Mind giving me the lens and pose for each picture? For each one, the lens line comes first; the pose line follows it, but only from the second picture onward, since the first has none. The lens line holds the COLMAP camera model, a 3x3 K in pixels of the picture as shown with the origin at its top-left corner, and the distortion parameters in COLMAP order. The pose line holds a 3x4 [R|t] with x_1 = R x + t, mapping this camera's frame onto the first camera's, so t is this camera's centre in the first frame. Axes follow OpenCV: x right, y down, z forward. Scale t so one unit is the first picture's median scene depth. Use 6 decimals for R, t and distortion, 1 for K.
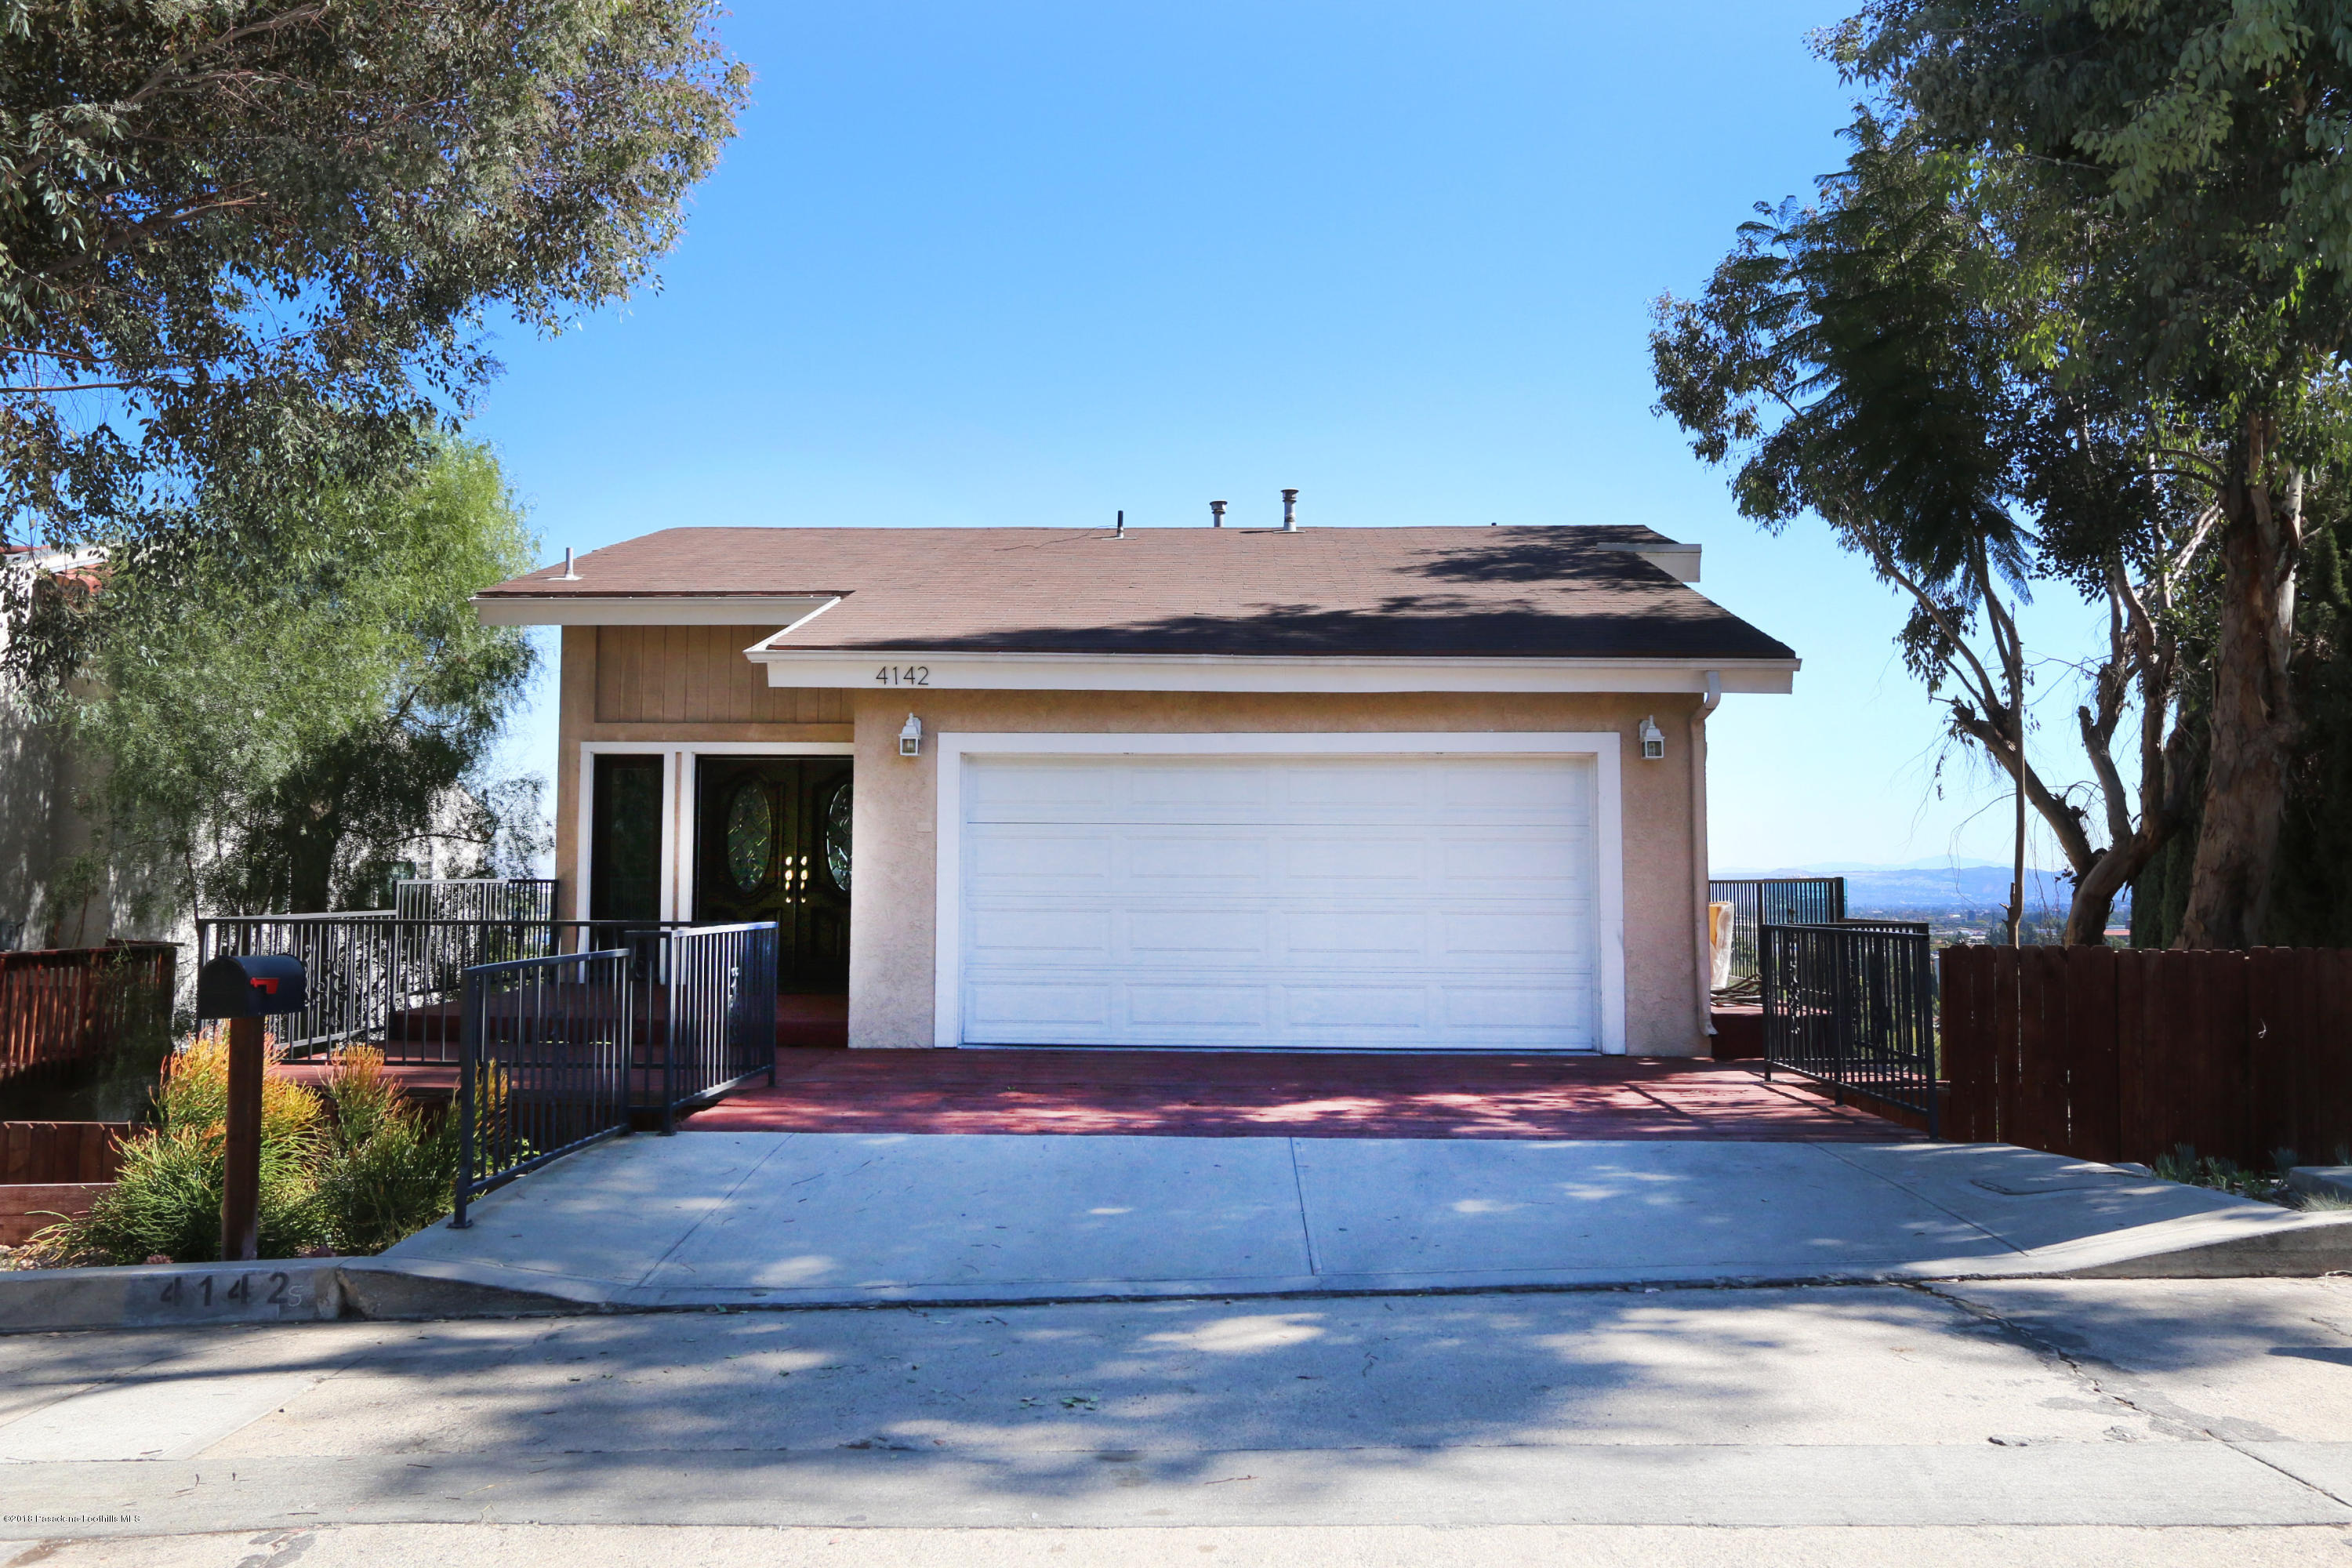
lens RADIAL K [[1760.8, 0, 1185.0], [0, 1760.8, 786.2], [0, 0, 1]] dist [-0.024368, 0.018056]
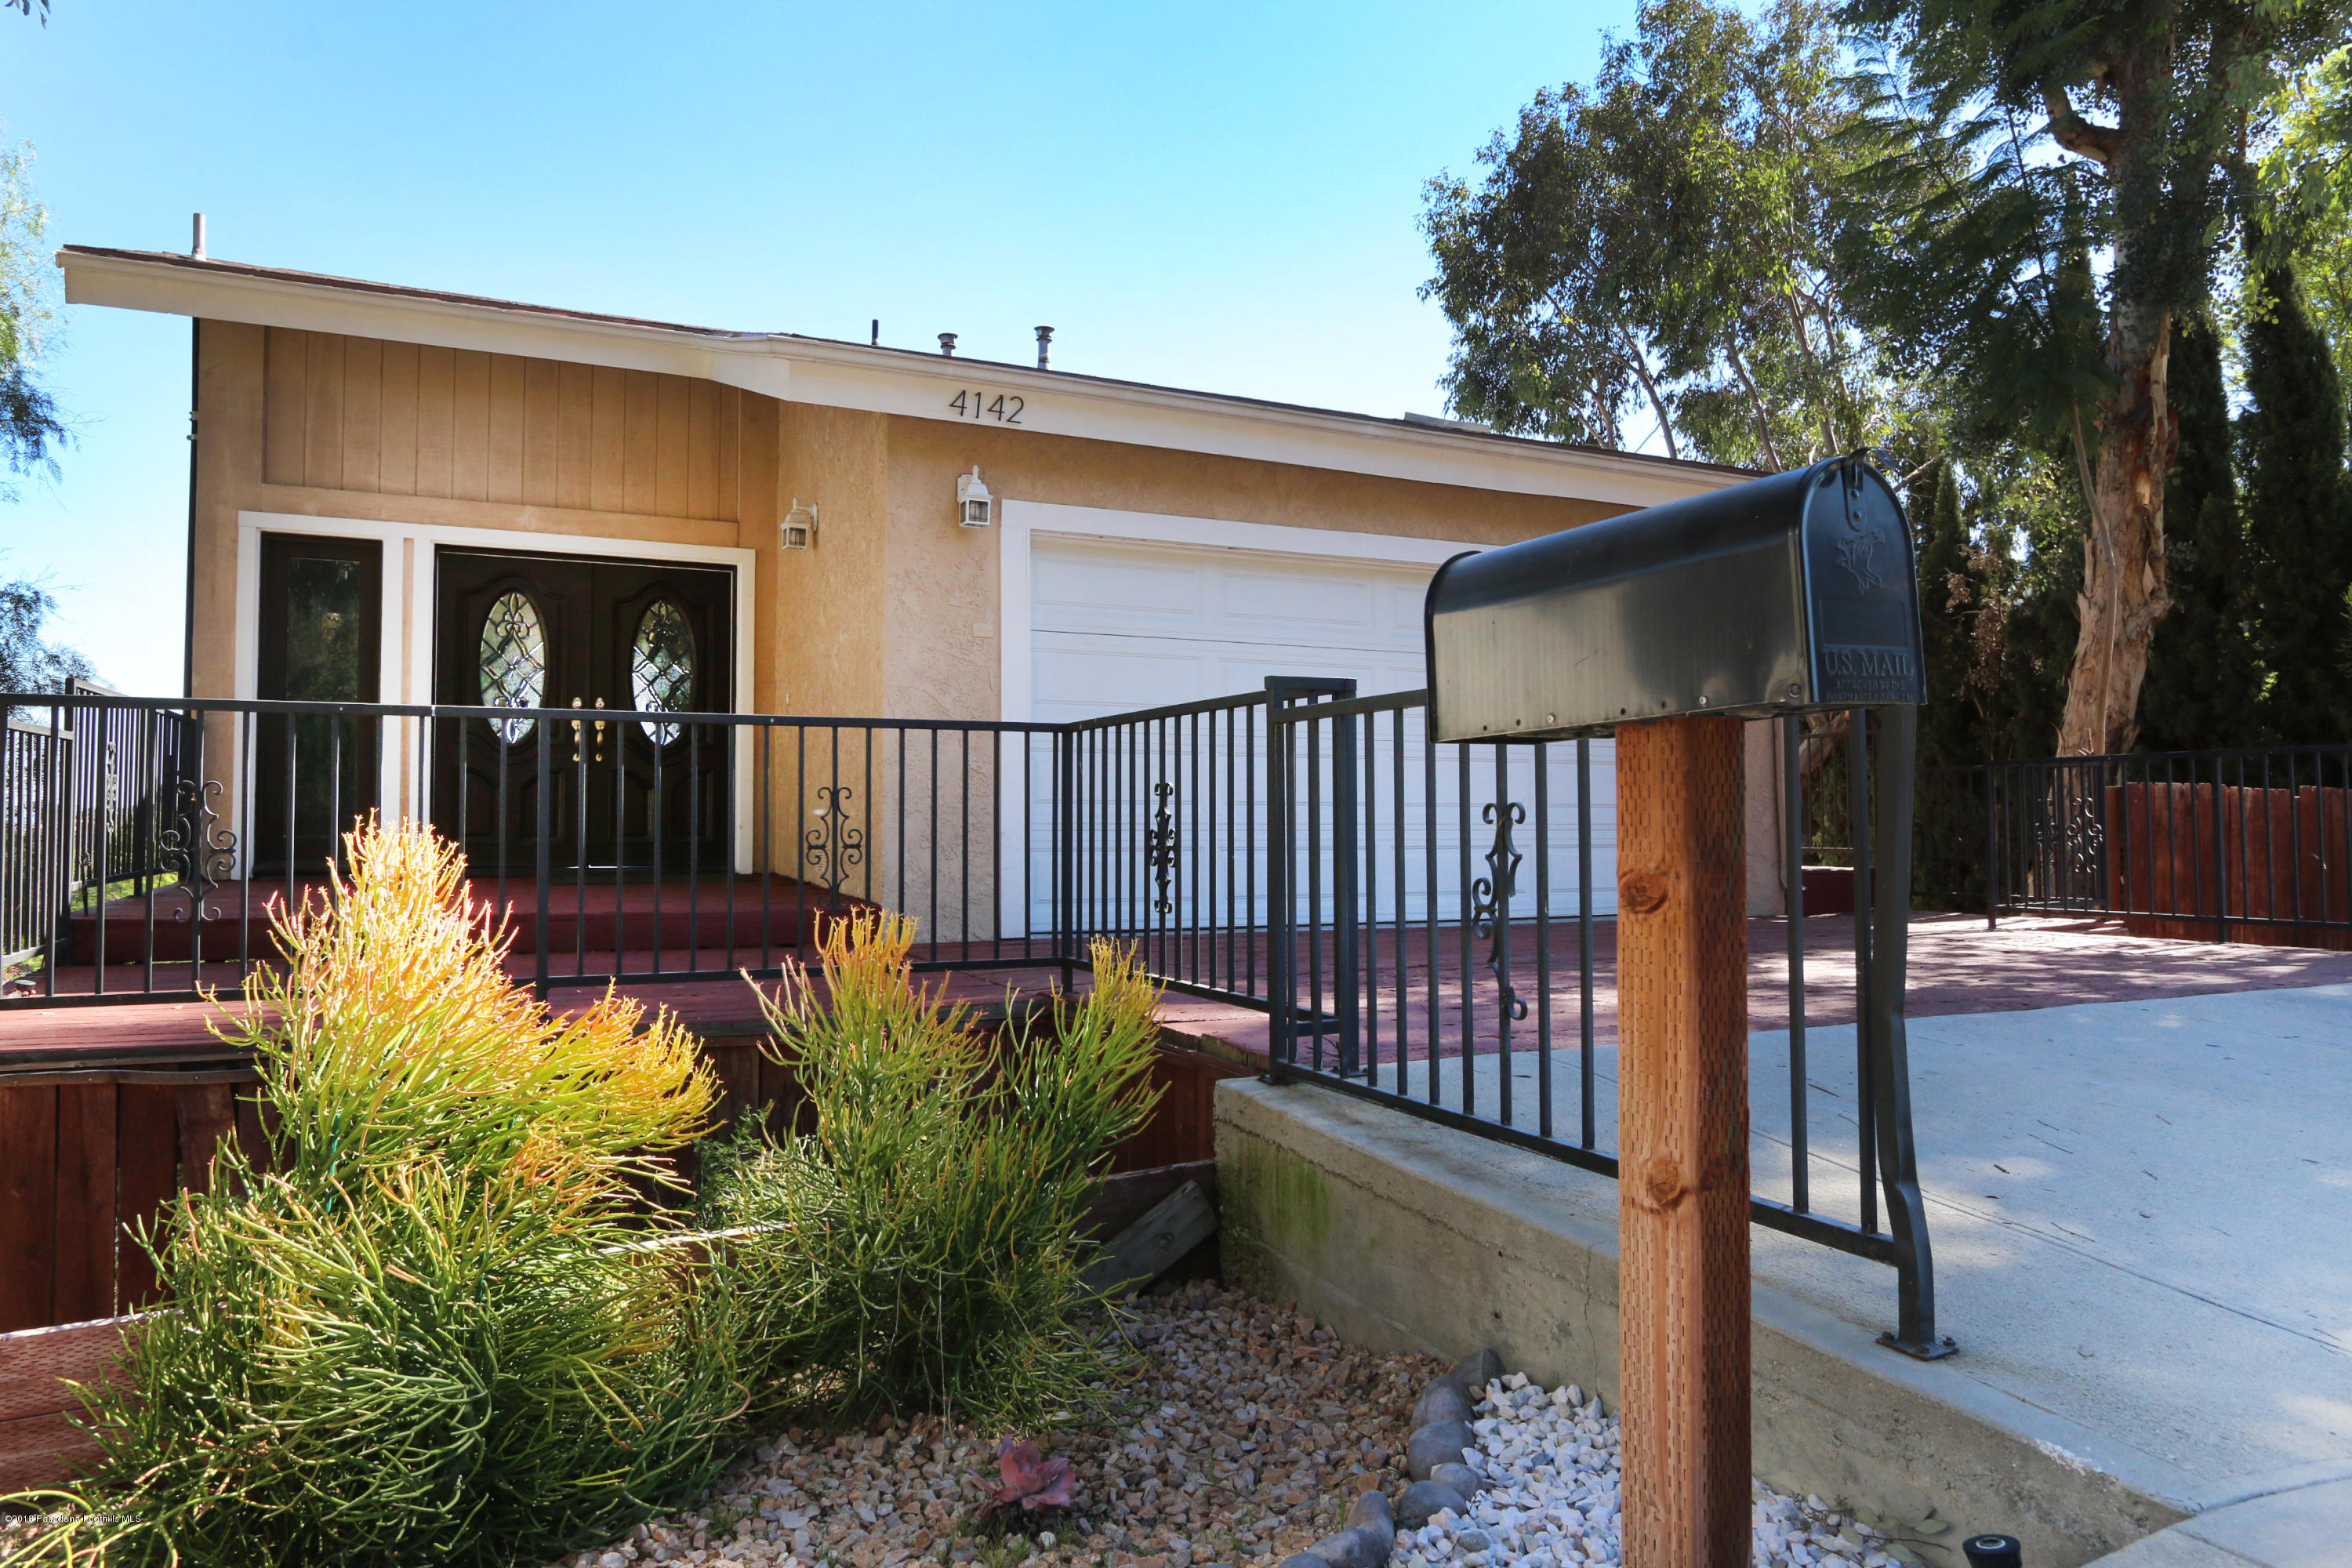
lens RADIAL K [[1518.7, 0, 1164.4], [0, 1518.7, 774.1], [0, 0, 1]] dist [-0.020049, 0.011727]
pose [[0.888699, 0.010239, 0.458376, -0.321353], [-0.019679, 0.999681, 0.015824, 0.062138], [-0.458068, -0.023083, 0.888617, 0.372094]]
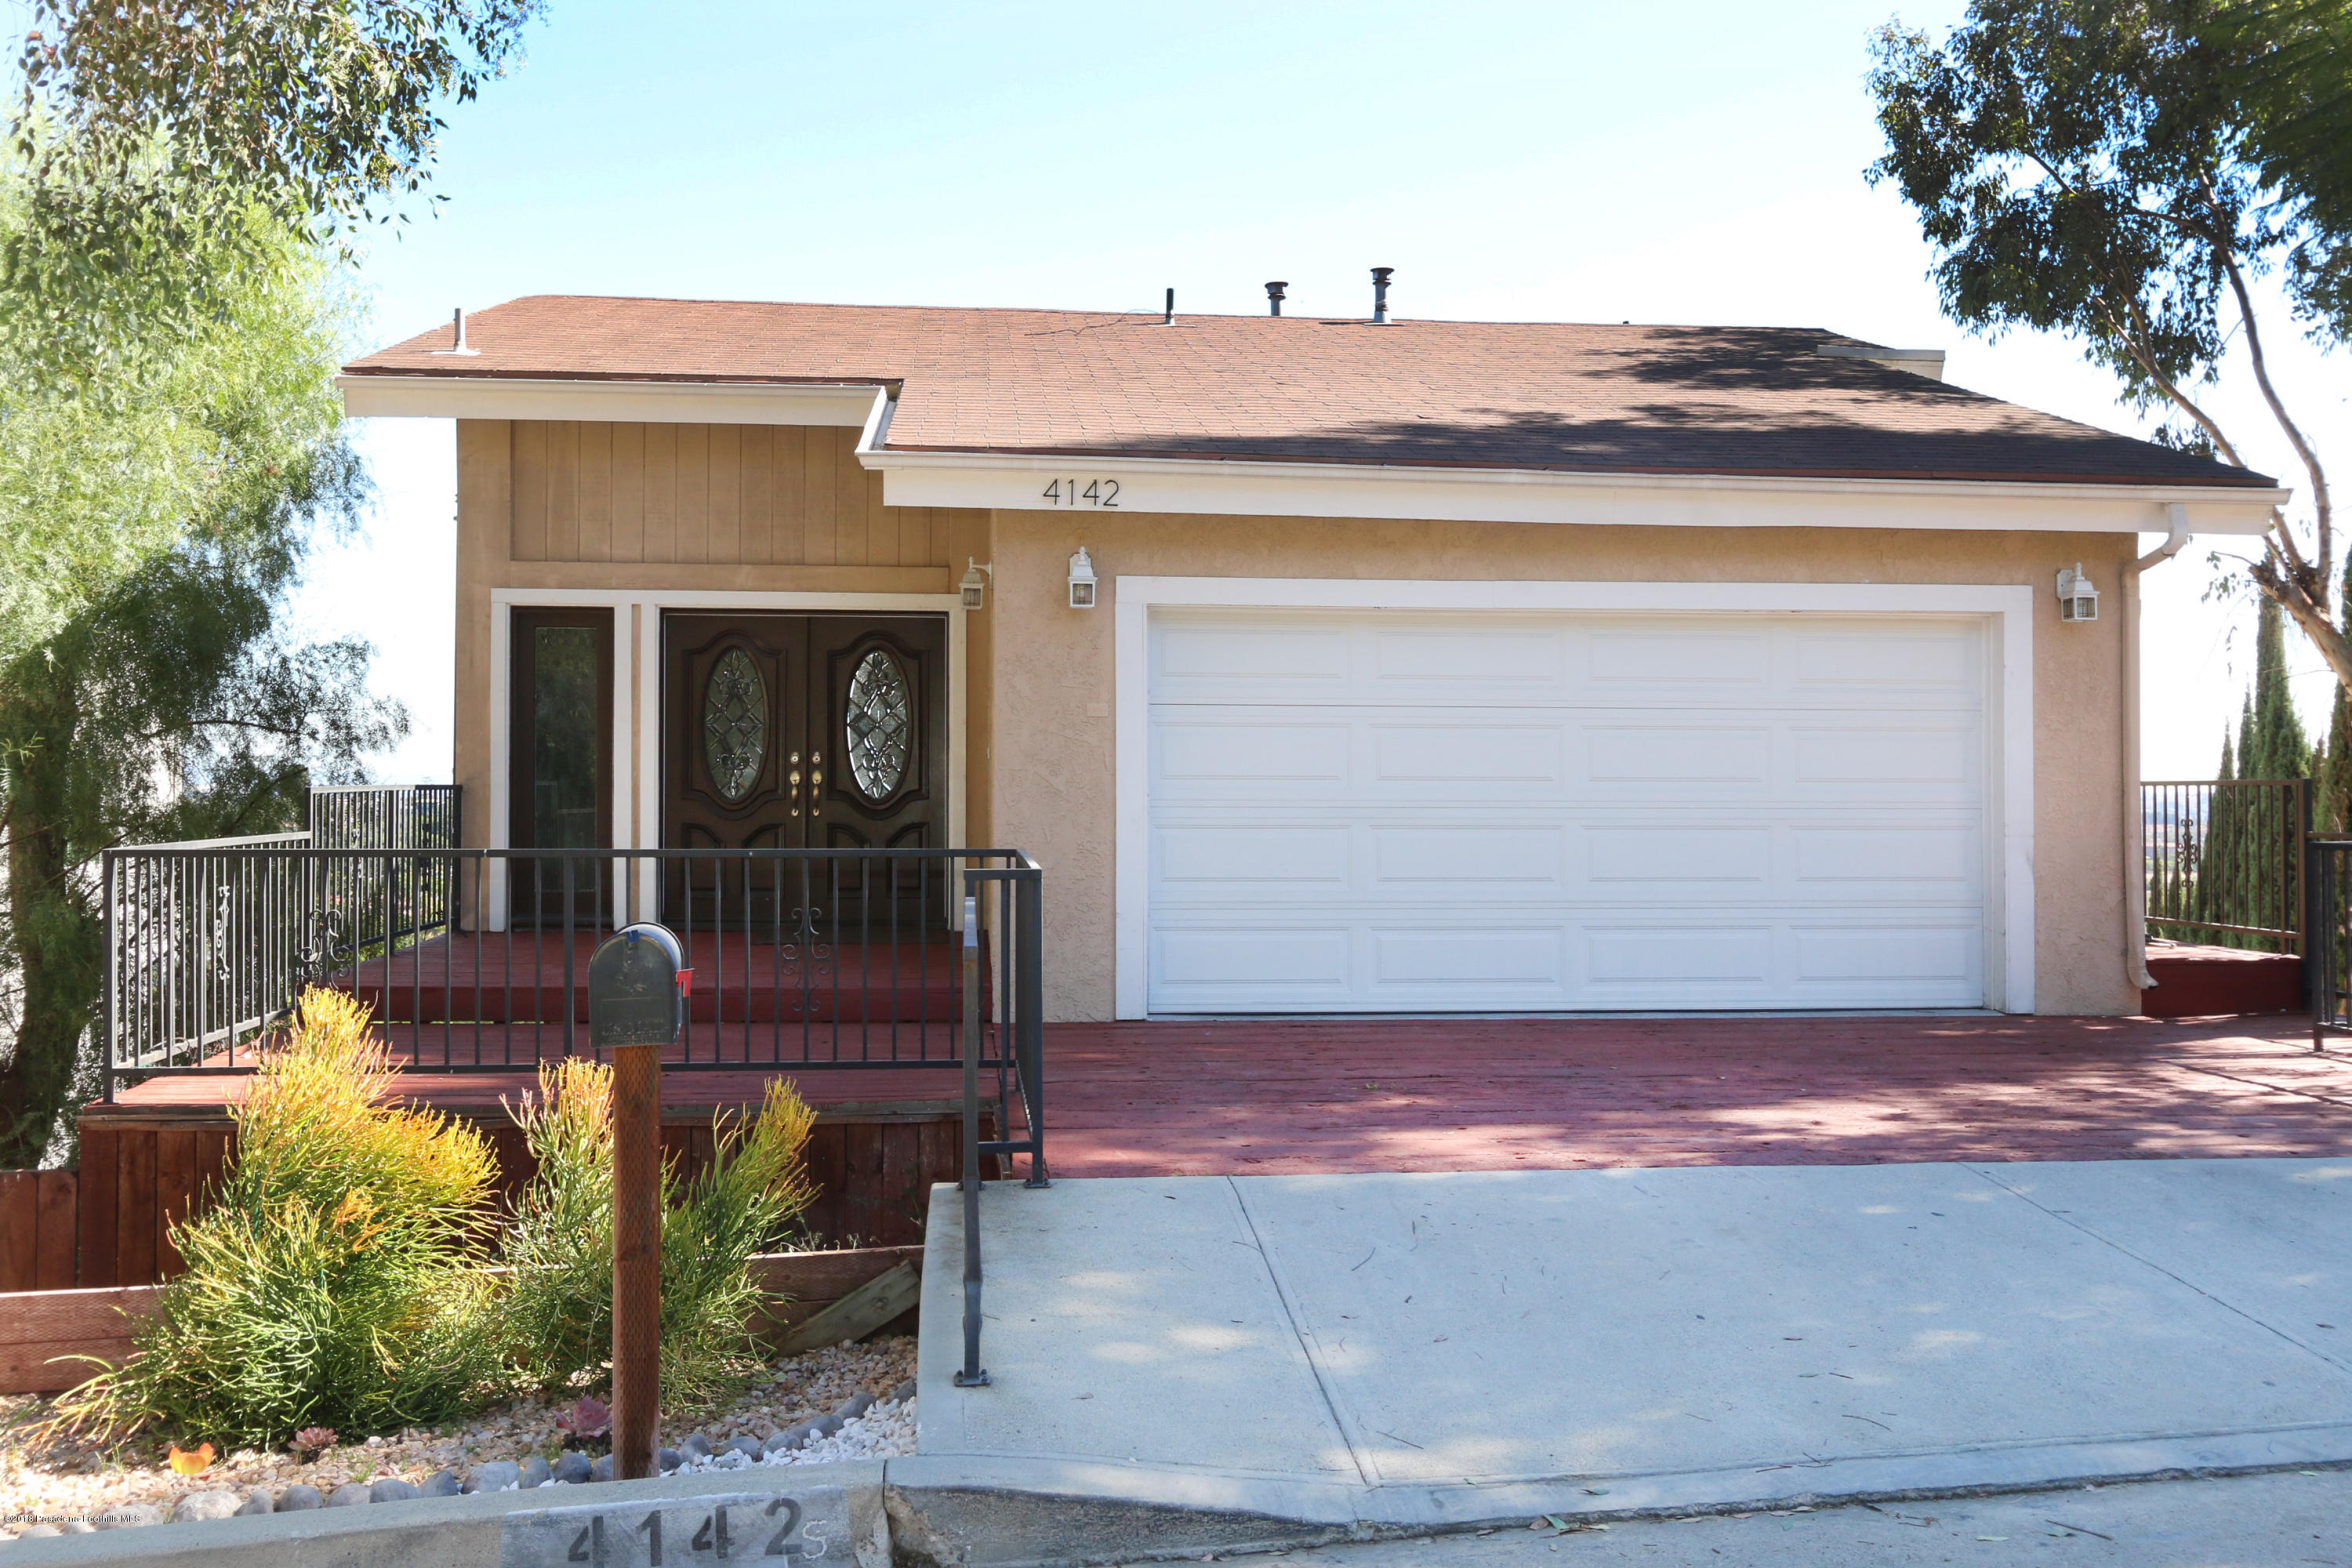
lens RADIAL K [[2097.3, 0, 1170.6], [0, 2097.3, 786.3], [0, 0, 1]] dist [-0.000569, -0.013718]
pose [[0.990826, -0.002047, 0.135129, -0.205770], [-0.005519, 0.998438, 0.055591, 0.006137], [-0.135032, -0.055827, 0.989267, 0.143354]]
